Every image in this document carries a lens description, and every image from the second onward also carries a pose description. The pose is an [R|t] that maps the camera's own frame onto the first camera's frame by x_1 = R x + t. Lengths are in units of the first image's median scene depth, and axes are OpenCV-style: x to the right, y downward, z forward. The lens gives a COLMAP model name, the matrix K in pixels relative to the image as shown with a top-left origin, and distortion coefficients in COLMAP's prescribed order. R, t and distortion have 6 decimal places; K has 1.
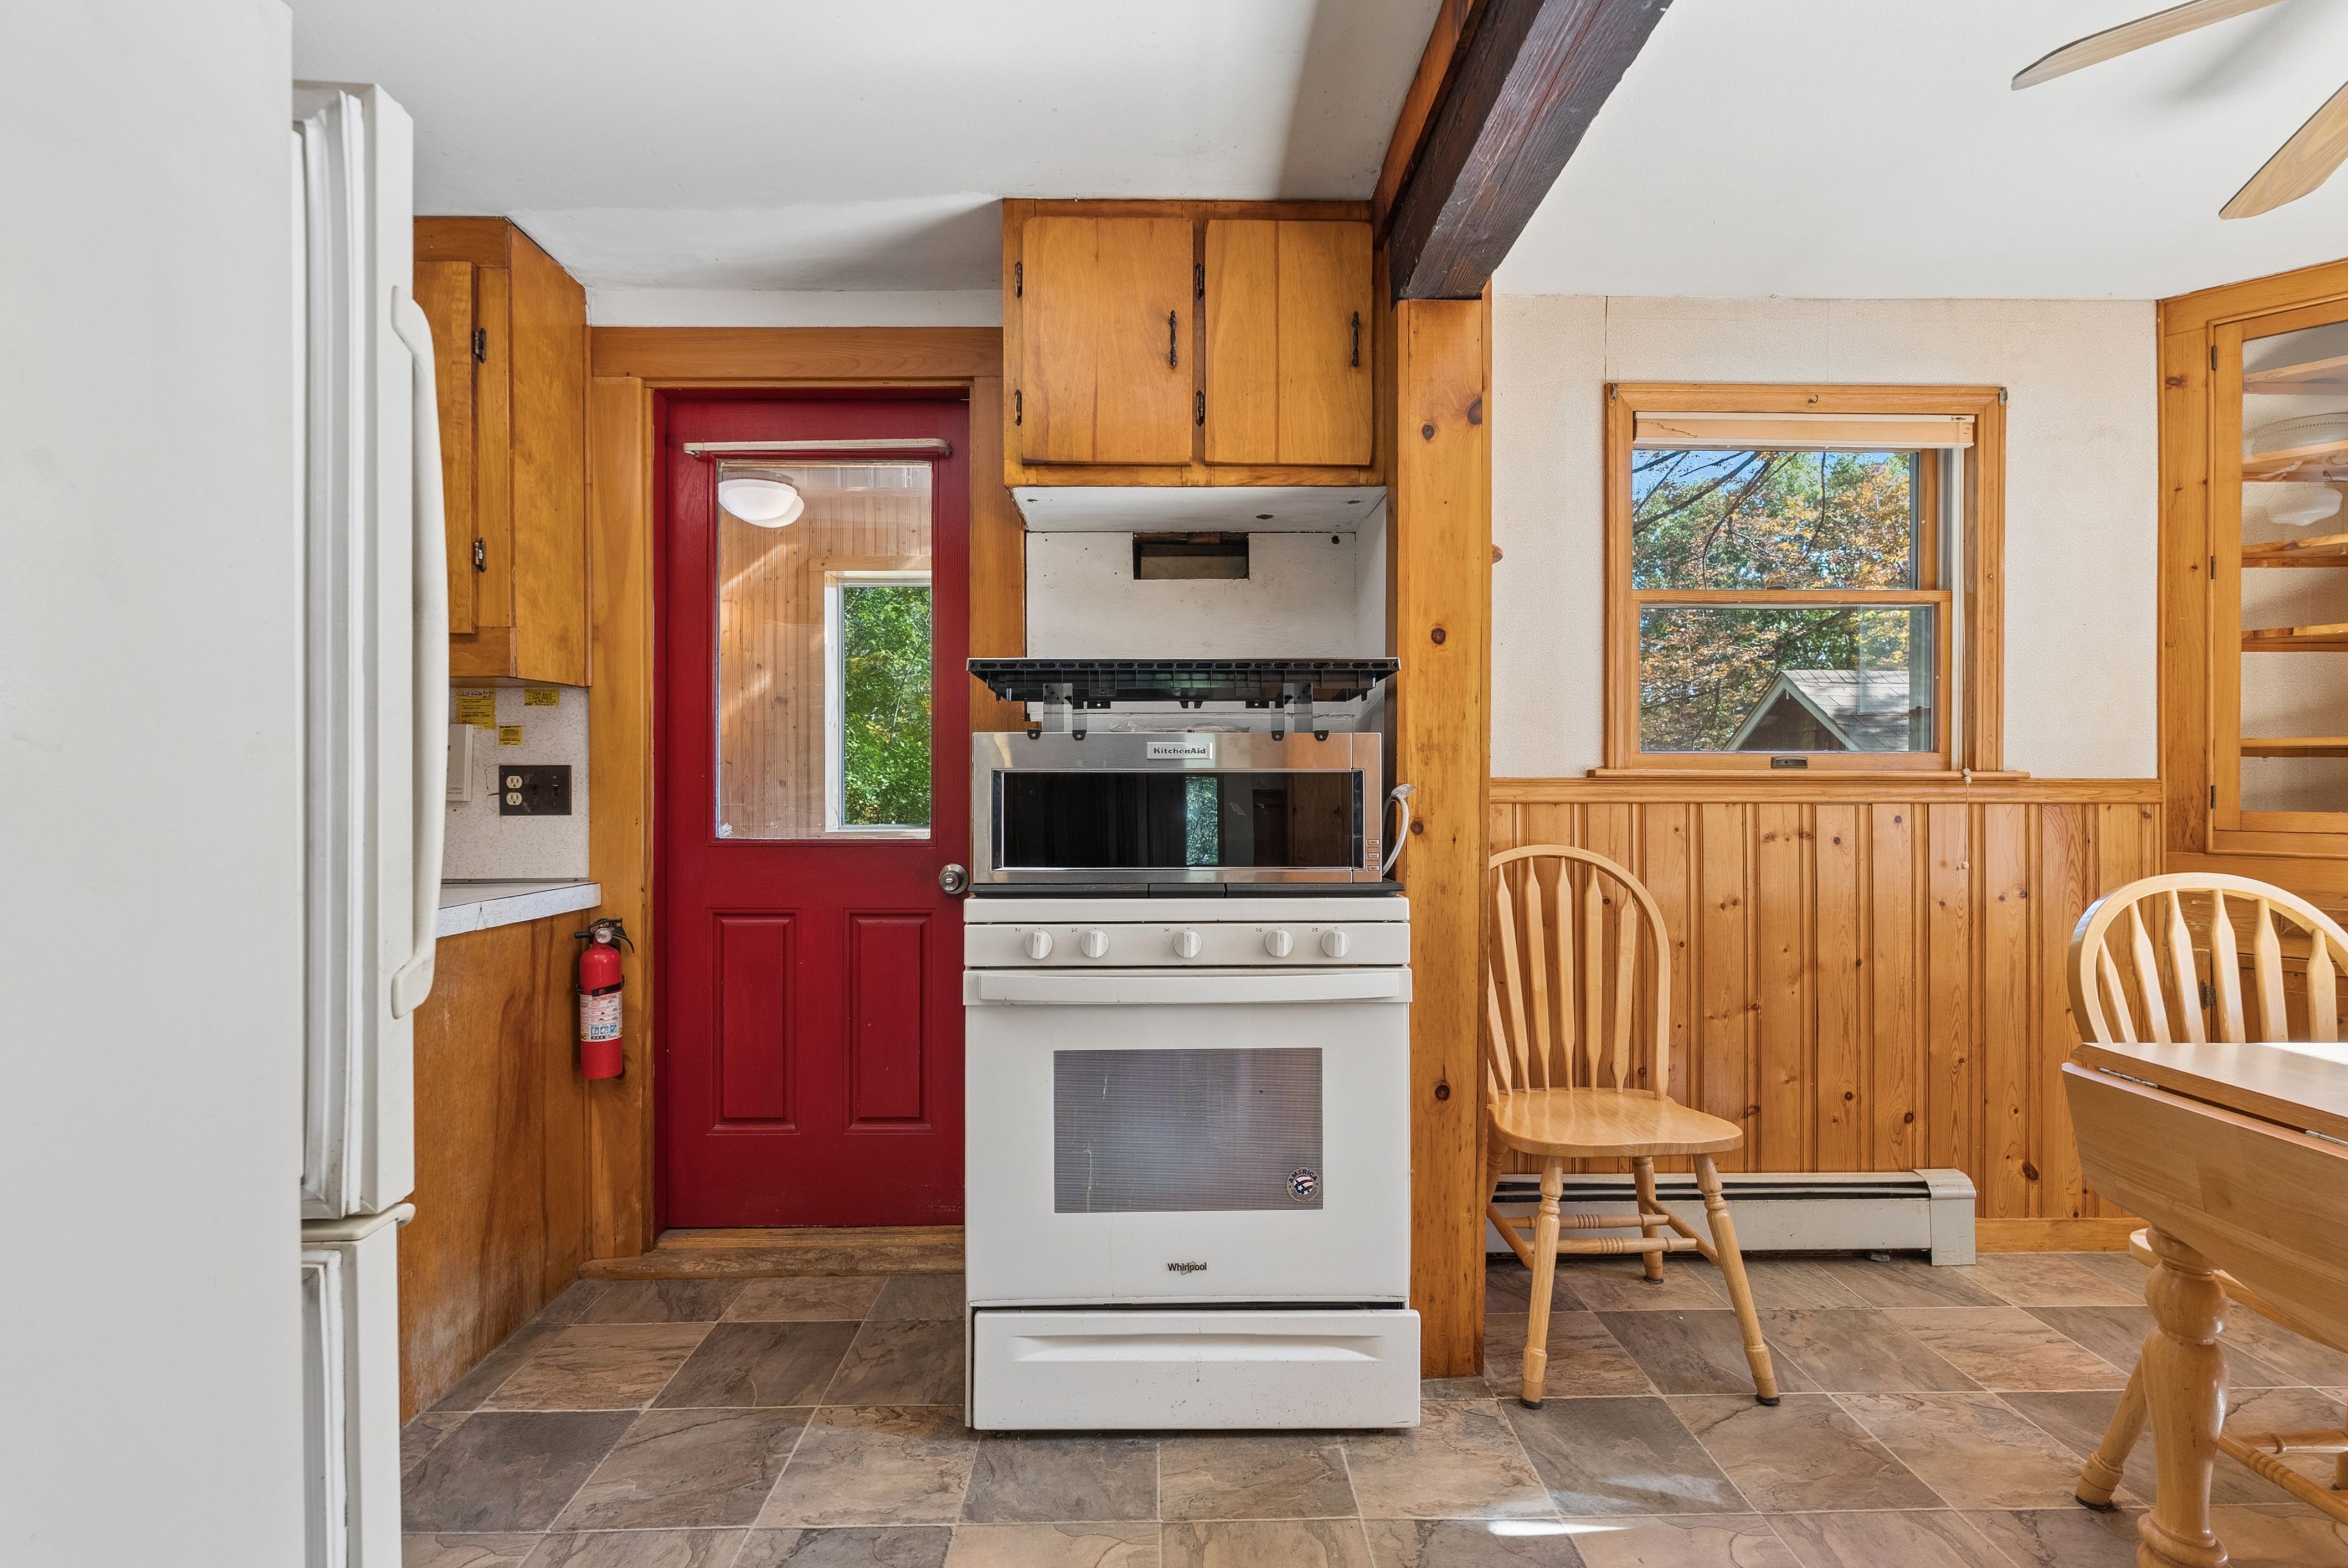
lens RADIAL K [[1048.5, 0, 1179.4], [0, 1048.5, 779.7], [0, 0, 1]] dist [-0.003269, 0.000874]
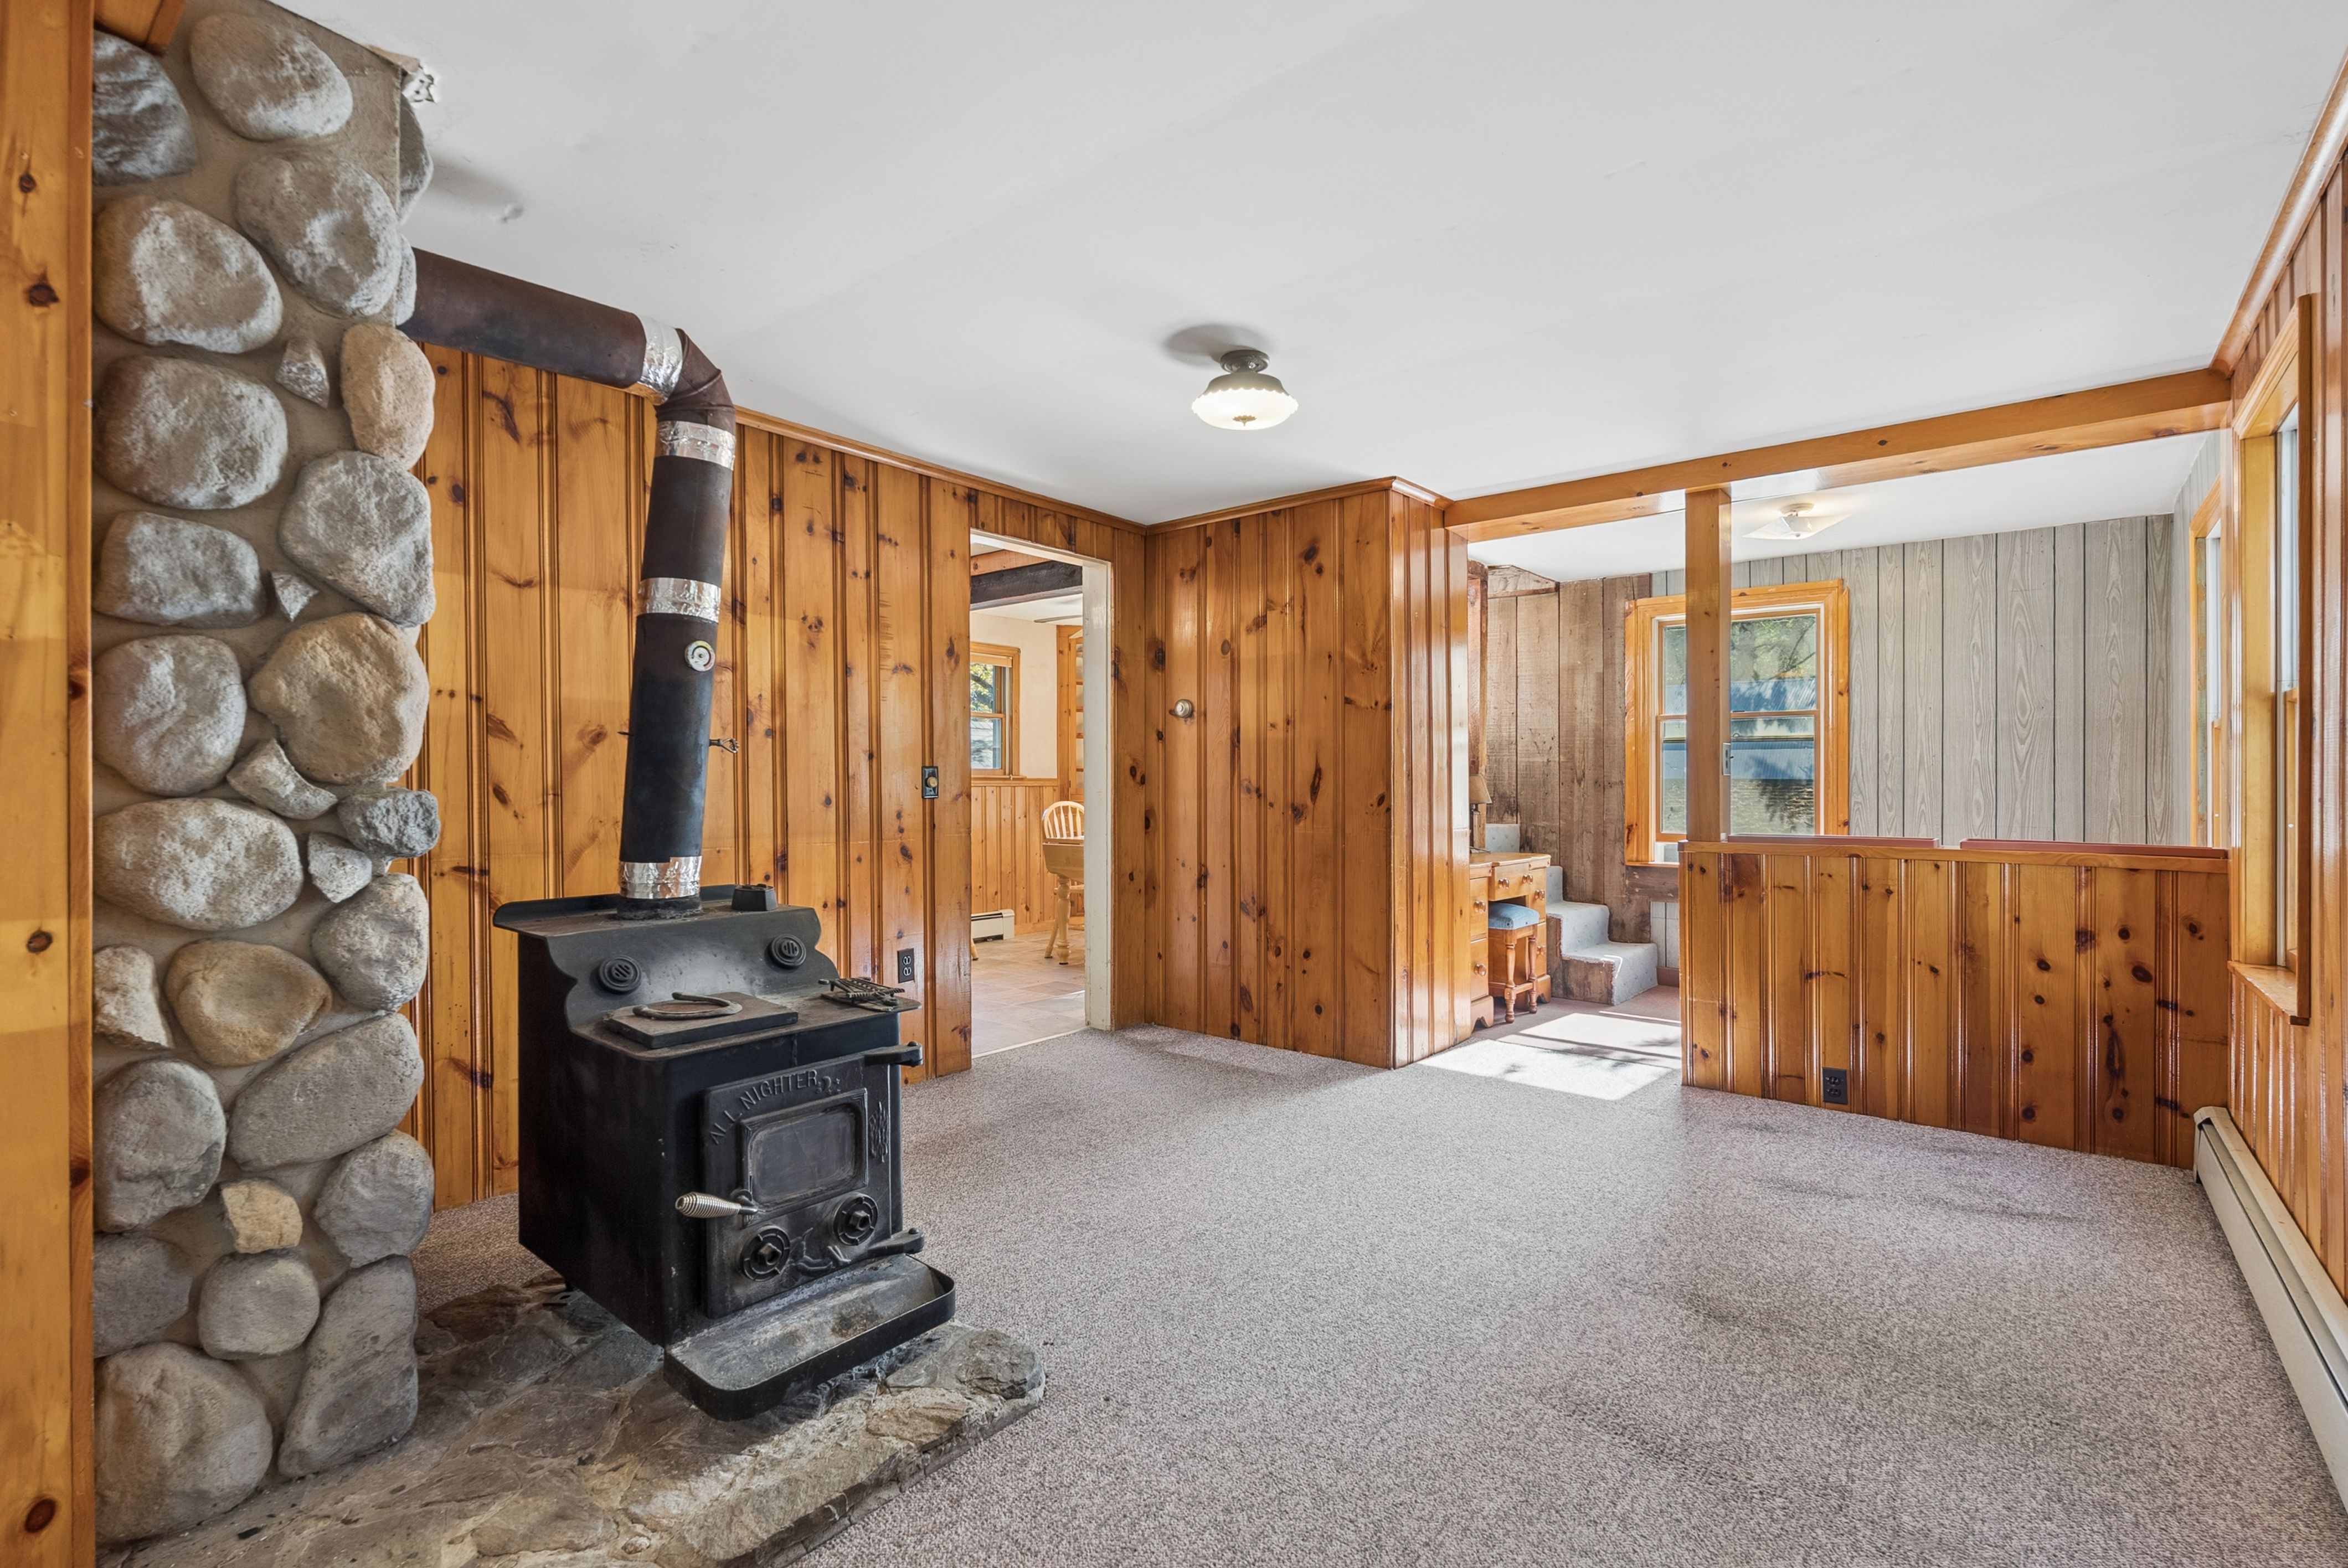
lens RADIAL K [[1048.5, 0, 1173.5], [0, 1048.5, 789.3], [0, 0, 1]] dist [-0.003269, 0.000874]
pose [[0.646539, -0.005059, 0.762864, -1.252798], [0.005336, 0.999984, 0.002108, 0.027415], [-0.762862, 0.002708, 0.646555, -1.313867]]
